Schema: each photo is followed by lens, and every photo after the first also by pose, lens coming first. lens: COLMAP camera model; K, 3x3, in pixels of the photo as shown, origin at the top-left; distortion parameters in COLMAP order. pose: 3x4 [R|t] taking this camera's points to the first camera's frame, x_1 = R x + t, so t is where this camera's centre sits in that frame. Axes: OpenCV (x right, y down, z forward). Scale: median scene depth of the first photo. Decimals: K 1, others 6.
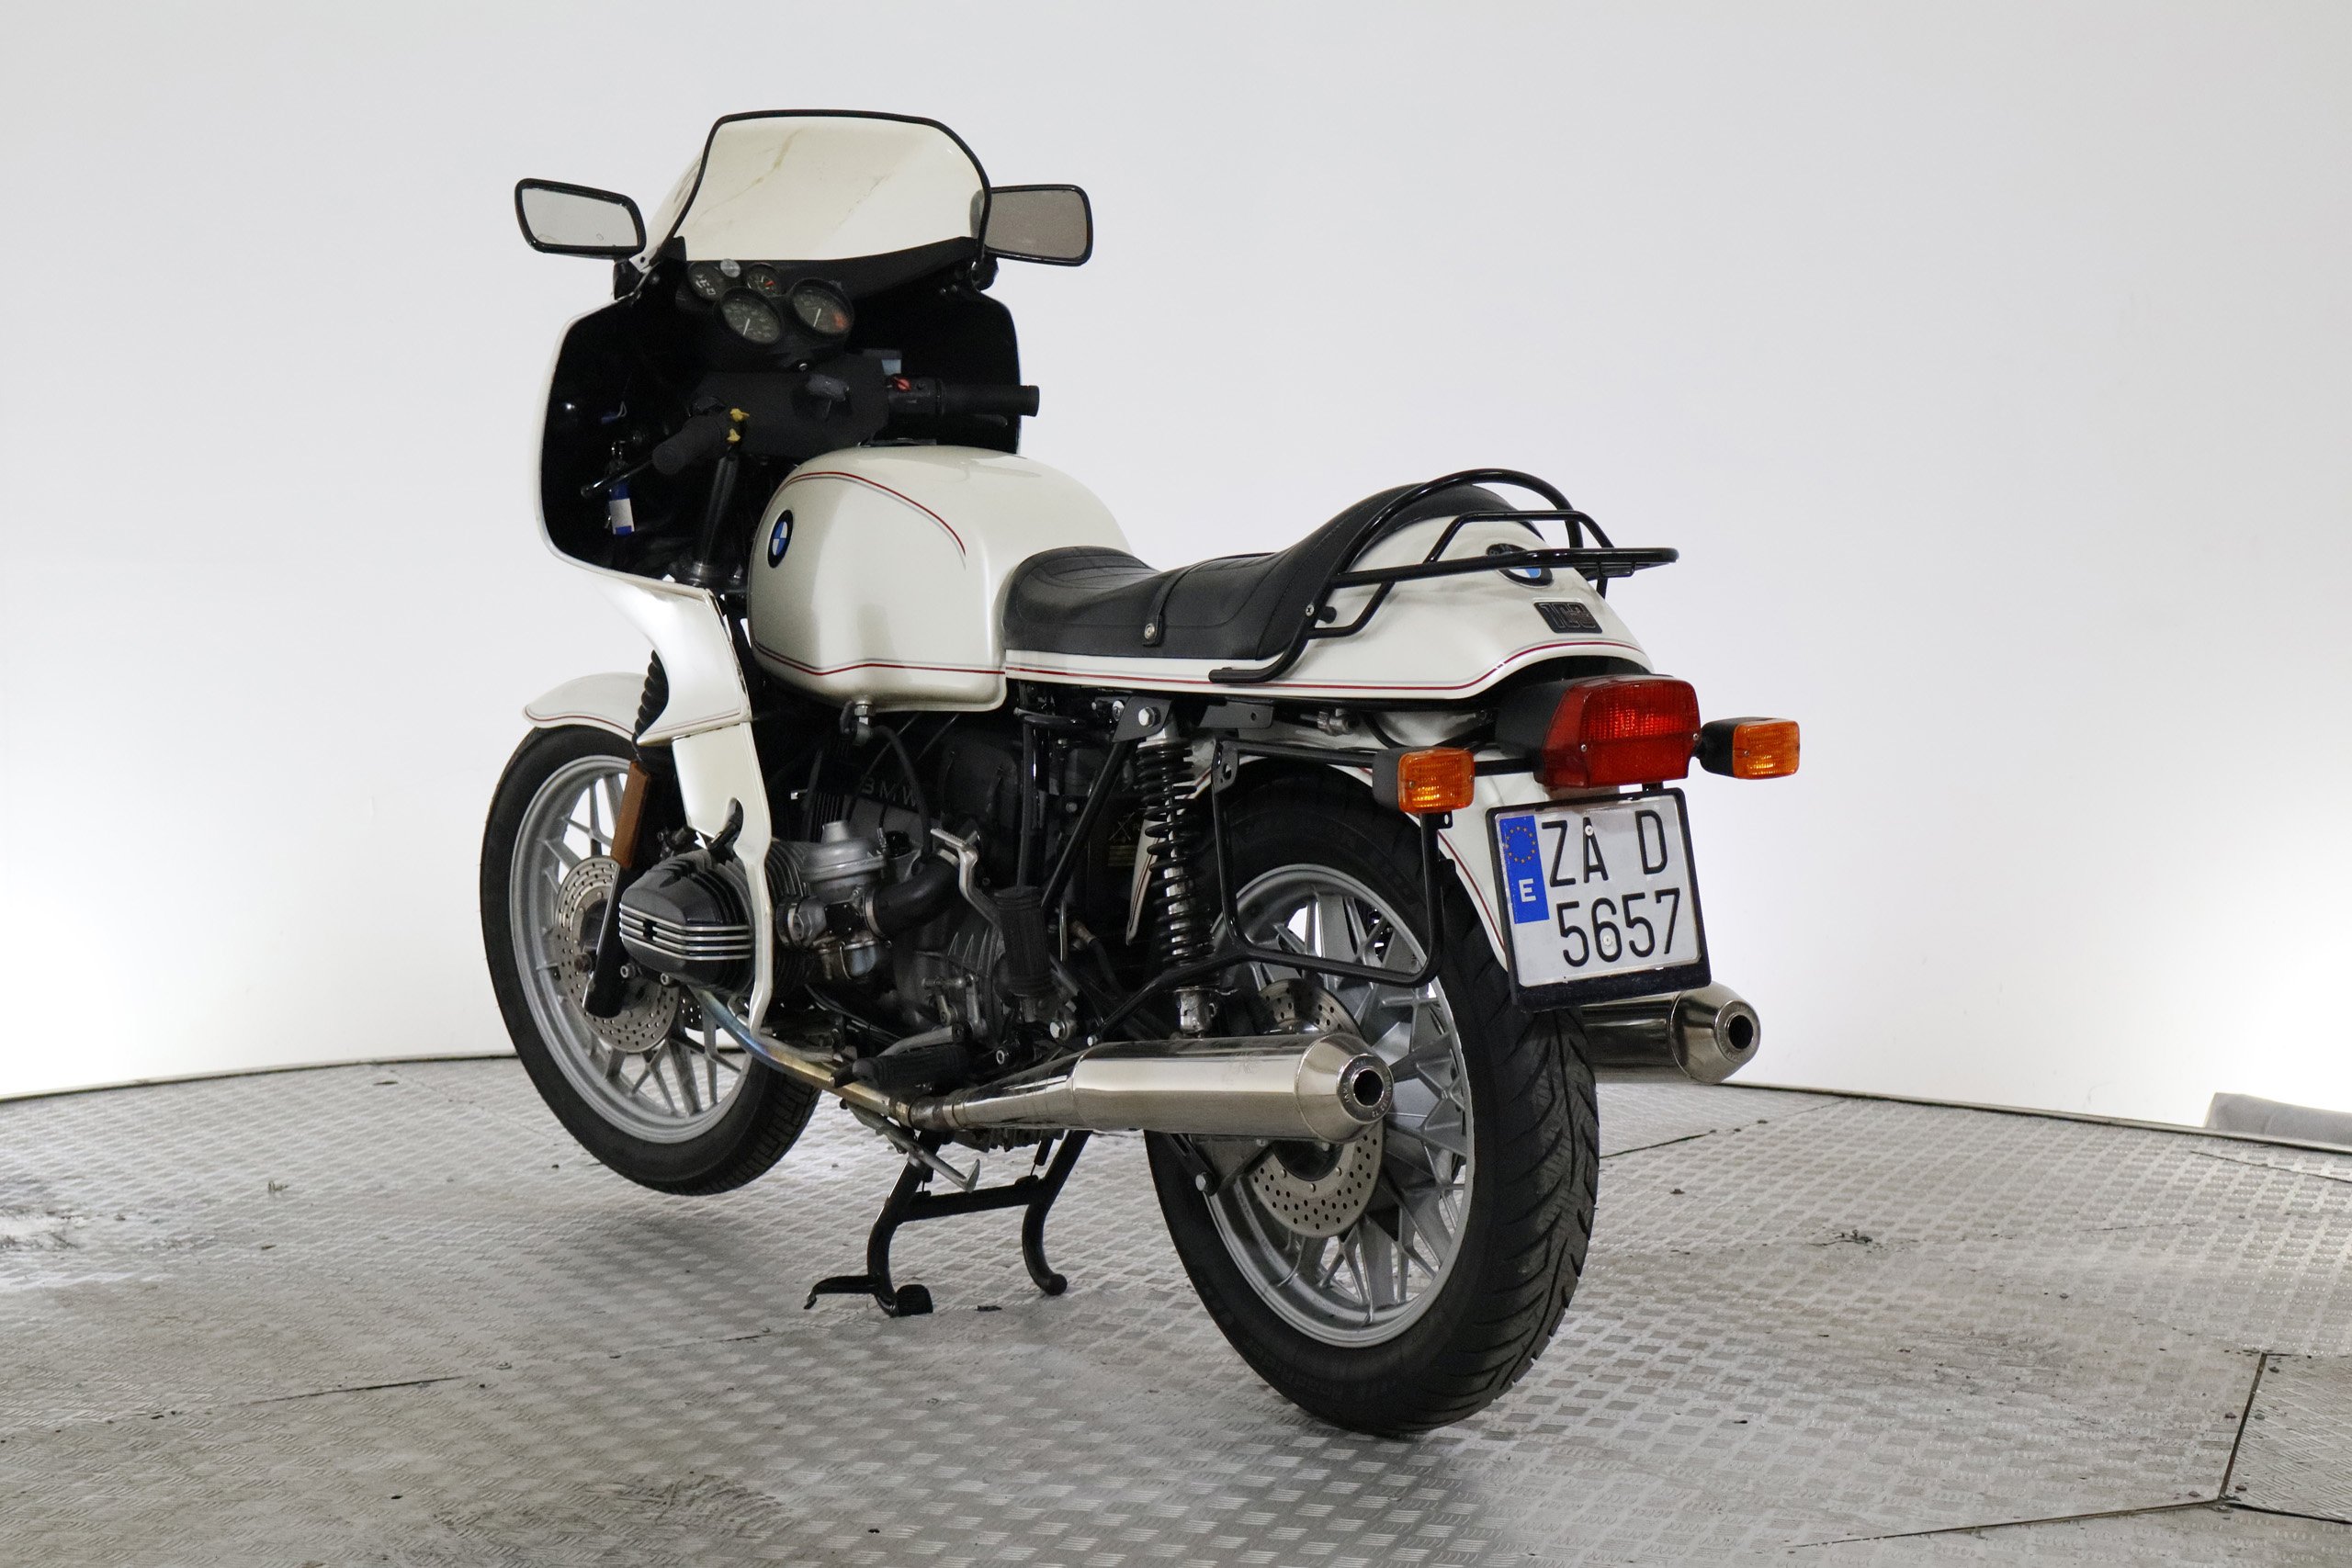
lens RADIAL K [[4257.3, 0, 1175.6], [0, 4257.3, 776.3], [0, 0, 1]] dist [0.071985, 0.000000]
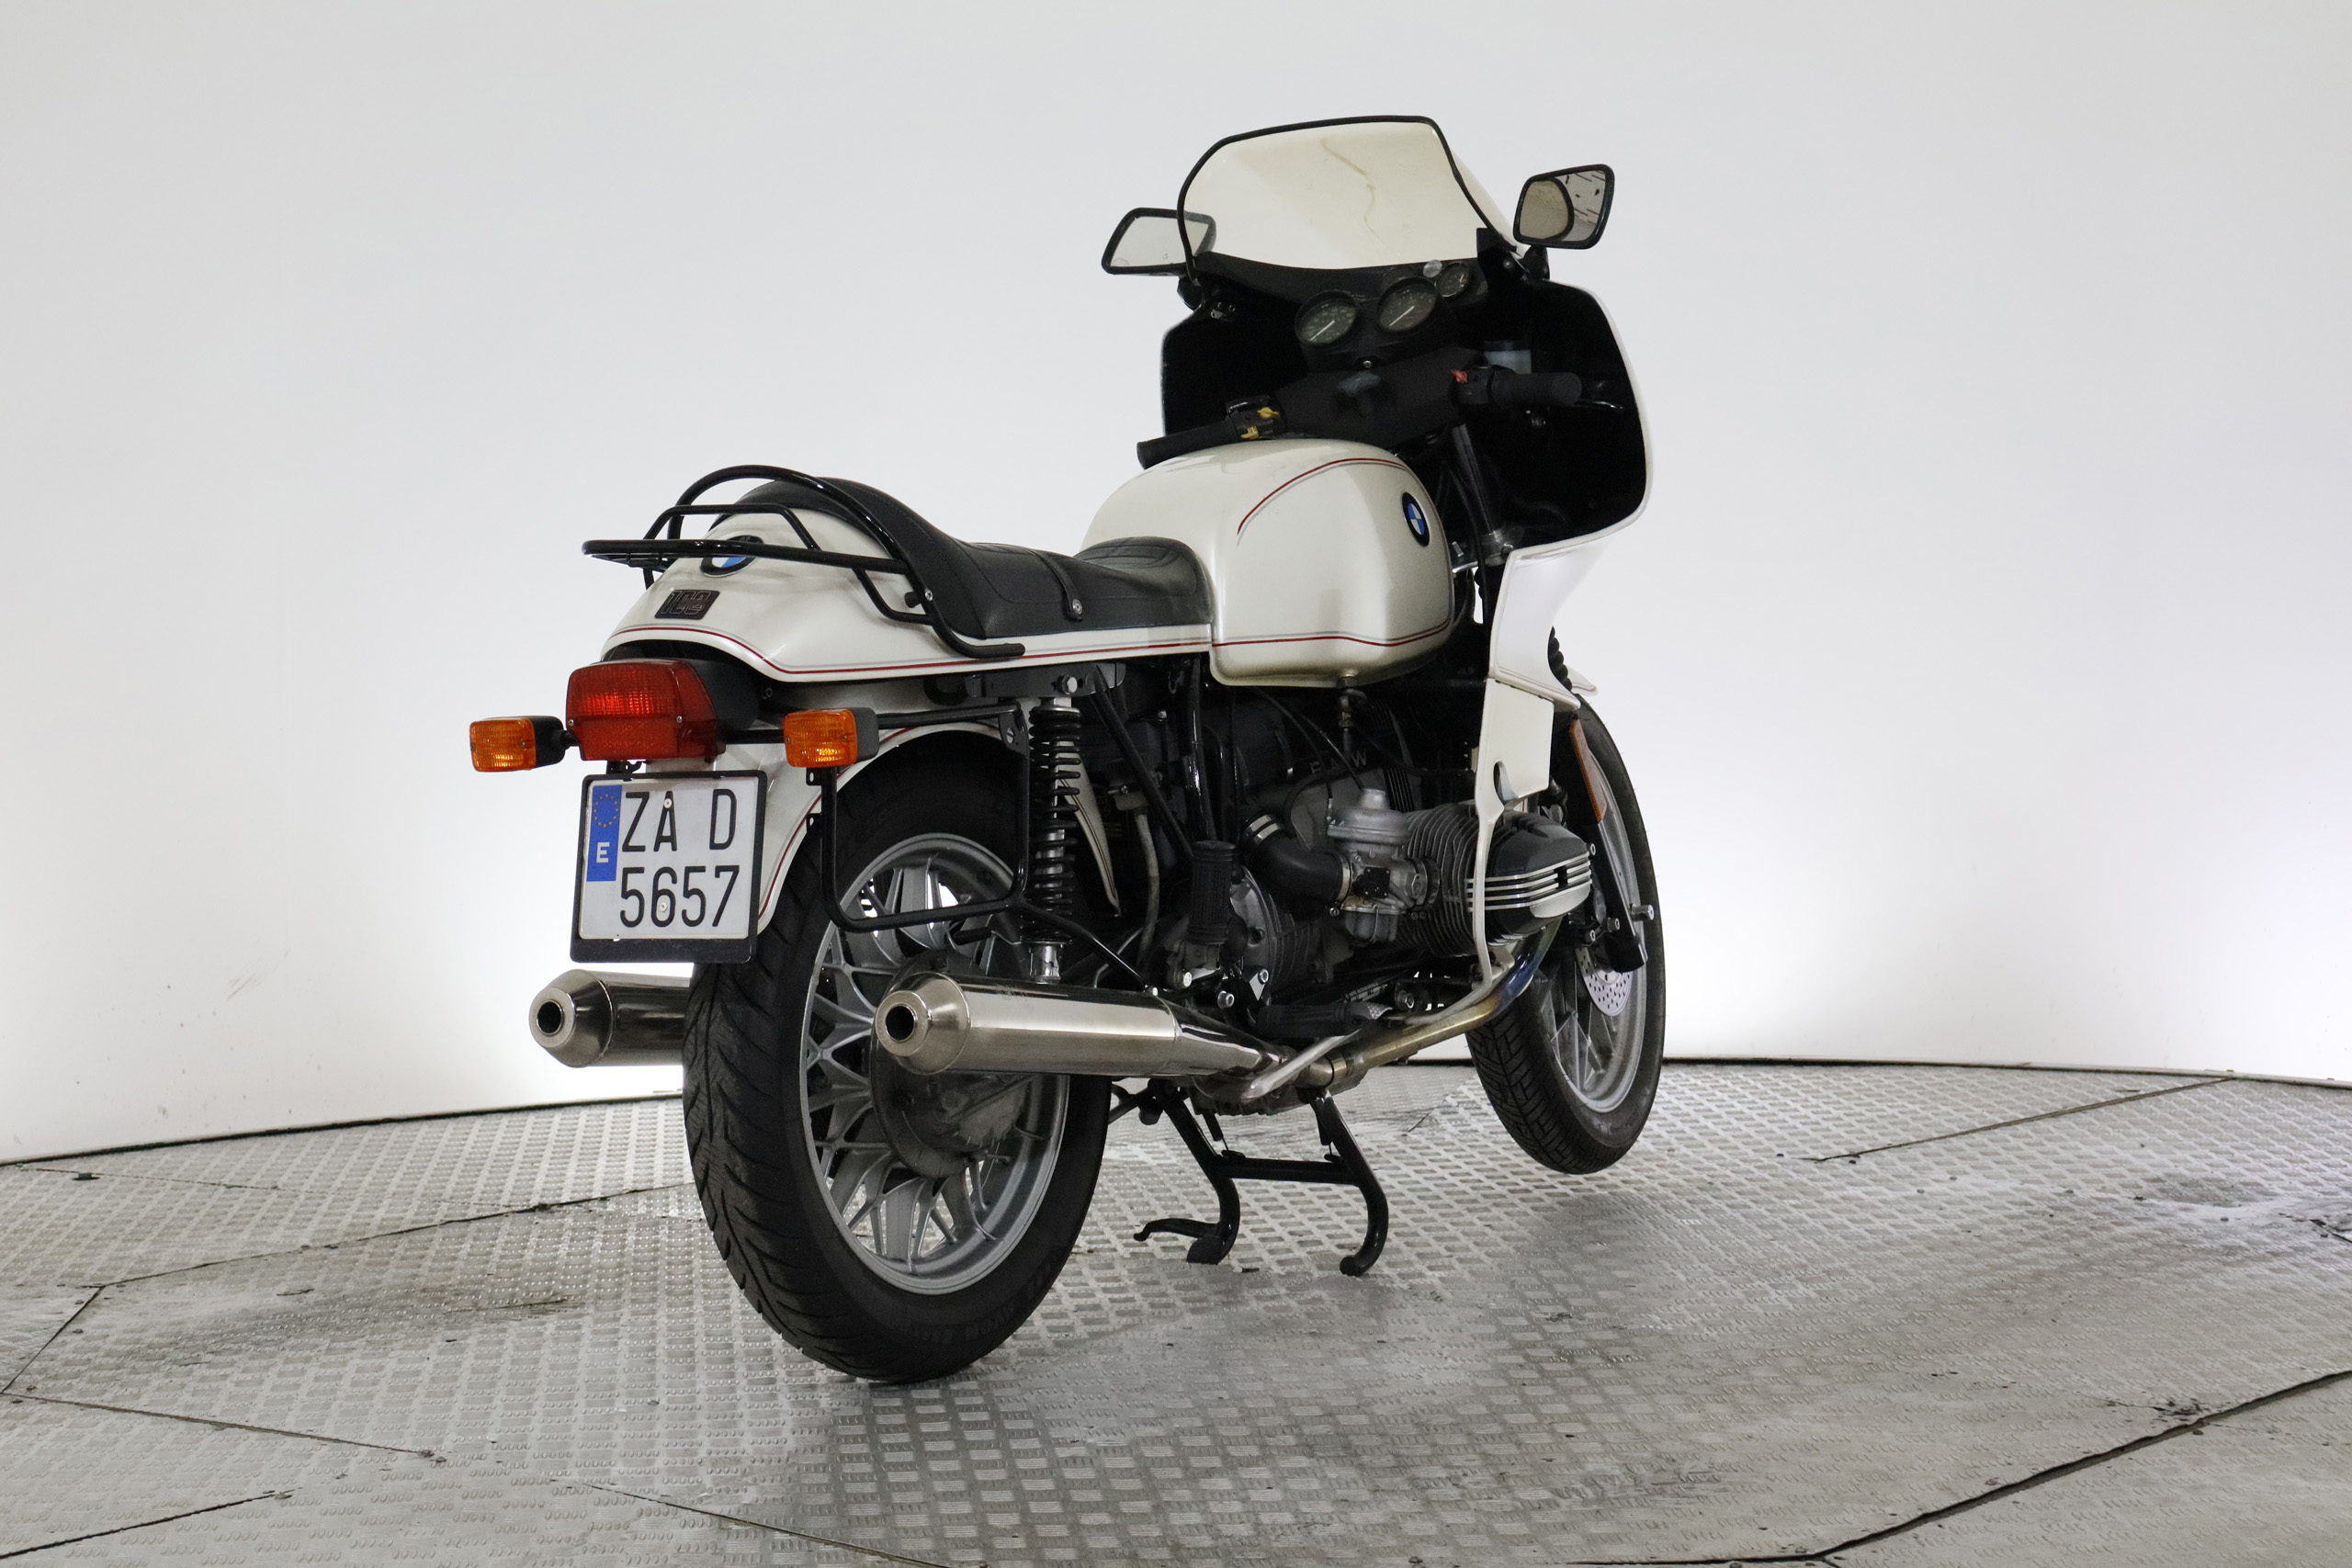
lens RADIAL K [[4887.9, 0, 1175.8], [0, 4887.9, 785.1], [0, 0, 1]] dist [-0.303051, 0.000000]
pose [[0.328015, 0.048451, -0.943429, 1.290118], [-0.050057, 0.998172, 0.033859, -0.039537], [0.943345, 0.036119, 0.329841, 0.715095]]
